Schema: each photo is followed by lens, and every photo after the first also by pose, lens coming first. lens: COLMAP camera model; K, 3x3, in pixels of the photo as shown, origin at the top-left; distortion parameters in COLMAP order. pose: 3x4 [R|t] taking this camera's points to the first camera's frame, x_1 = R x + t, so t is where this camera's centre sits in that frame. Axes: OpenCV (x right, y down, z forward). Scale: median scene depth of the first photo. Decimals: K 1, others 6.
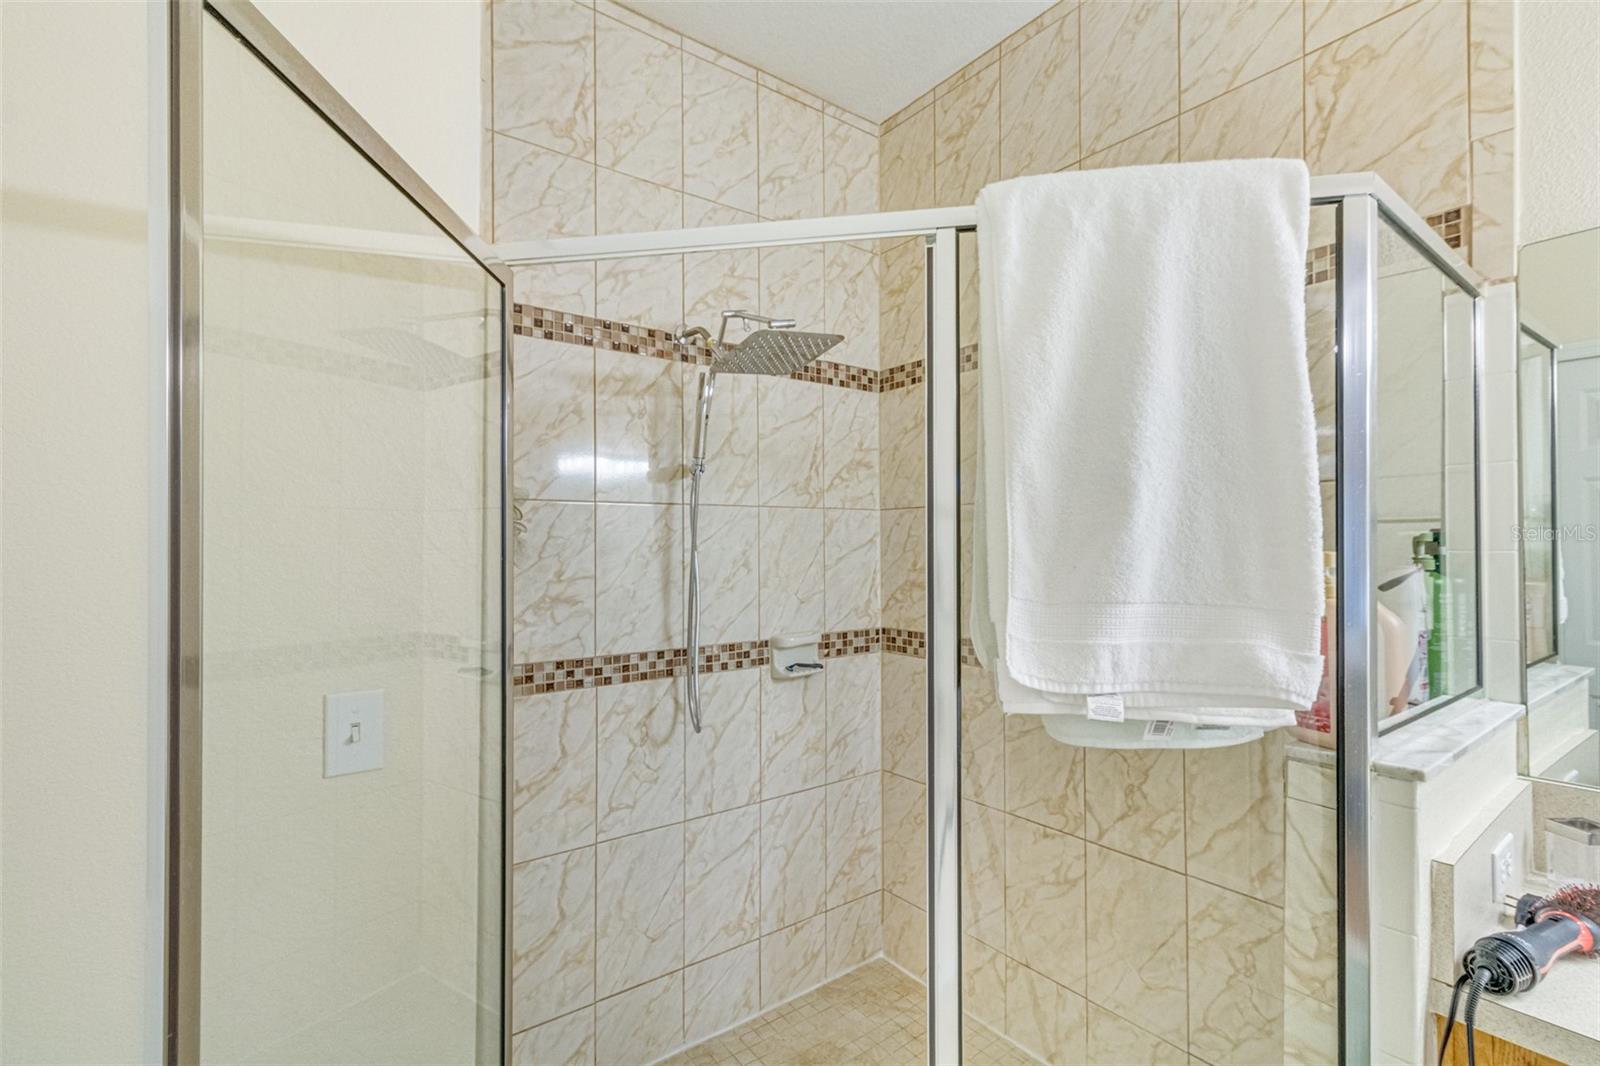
lens RADIAL K [[730.0, 0, 810.5], [0, 730.0, 528.2], [0, 0, 1]] dist [0.010010, -0.000825]
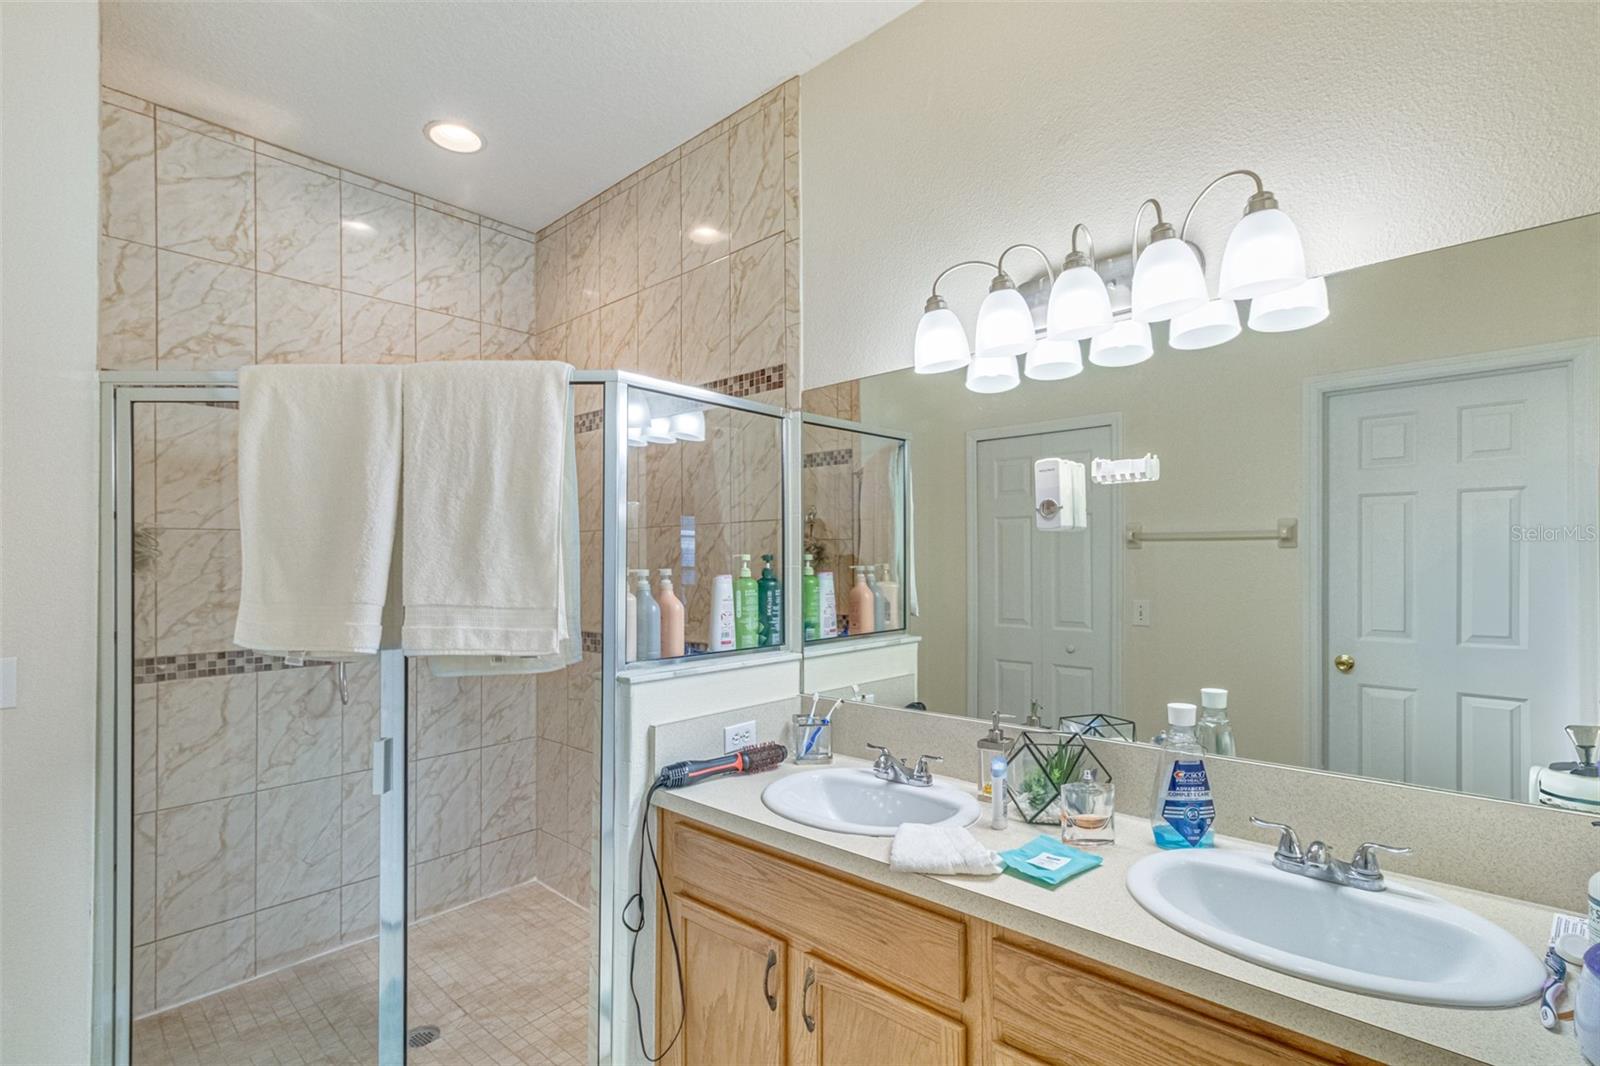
lens RADIAL K [[730.0, 0, 794.5], [0, 730.0, 545.5], [0, 0, 1]] dist [0.010010, -0.000825]
pose [[0.983847, 0.000257, 0.179013, 0.400176], [-0.001215, 0.999986, 0.005242, -0.016503], [-0.179009, -0.005375, 0.983833, -0.442063]]
